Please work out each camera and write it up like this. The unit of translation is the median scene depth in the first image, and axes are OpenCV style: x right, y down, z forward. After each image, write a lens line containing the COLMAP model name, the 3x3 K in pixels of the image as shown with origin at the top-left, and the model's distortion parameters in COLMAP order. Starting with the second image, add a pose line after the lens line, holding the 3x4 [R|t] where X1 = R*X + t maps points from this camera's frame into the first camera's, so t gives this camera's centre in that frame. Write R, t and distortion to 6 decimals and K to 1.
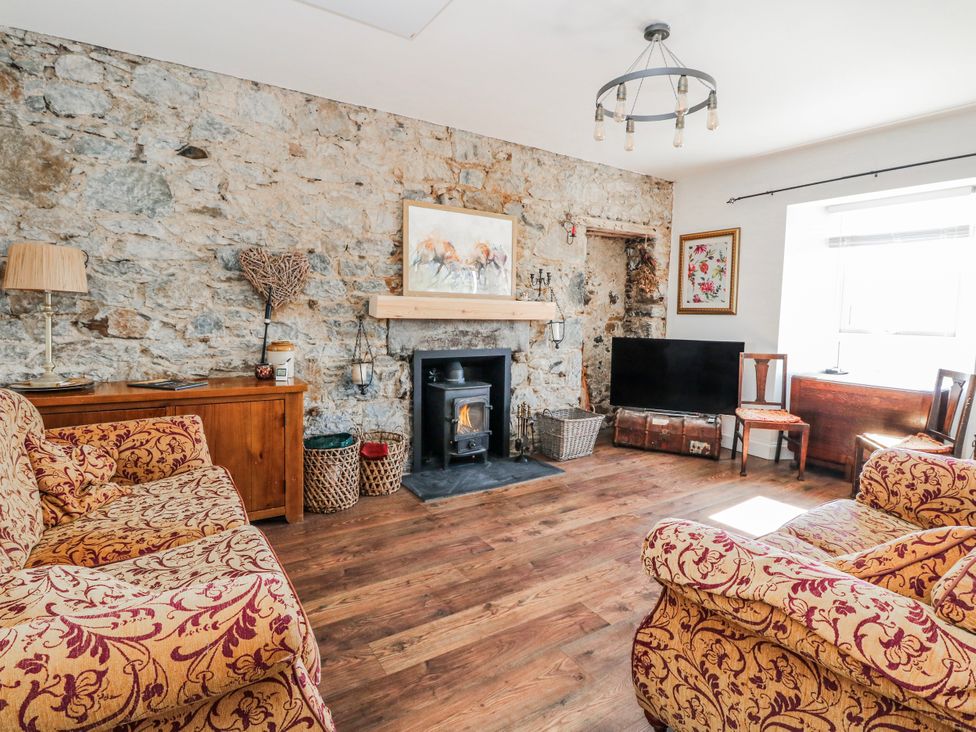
lens RADIAL K [[506.3, 0, 491.8], [0, 506.3, 365.5], [0, 0, 1]] dist [-0.003821, -0.009731]
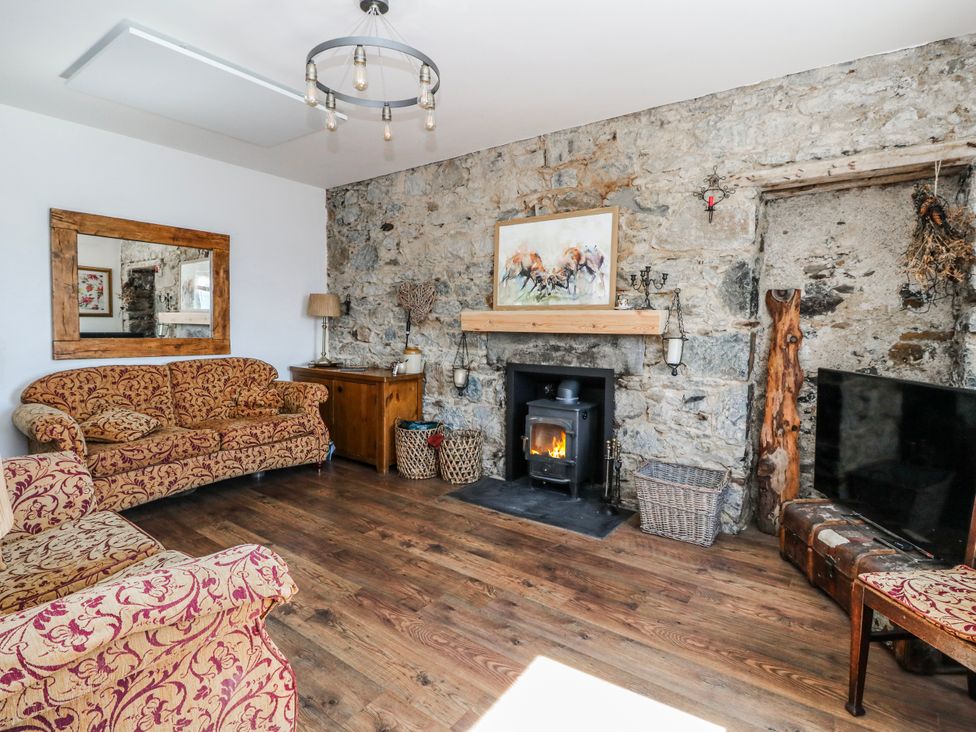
lens RADIAL K [[506.3, 0, 492.9], [0, 506.3, 366.4], [0, 0, 1]] dist [-0.003821, -0.009731]
pose [[0.349621, 0.060160, -0.934958, 0.805863], [-0.101574, 0.994488, 0.026008, -0.045122], [0.931369, 0.085874, 0.353804, 0.597853]]
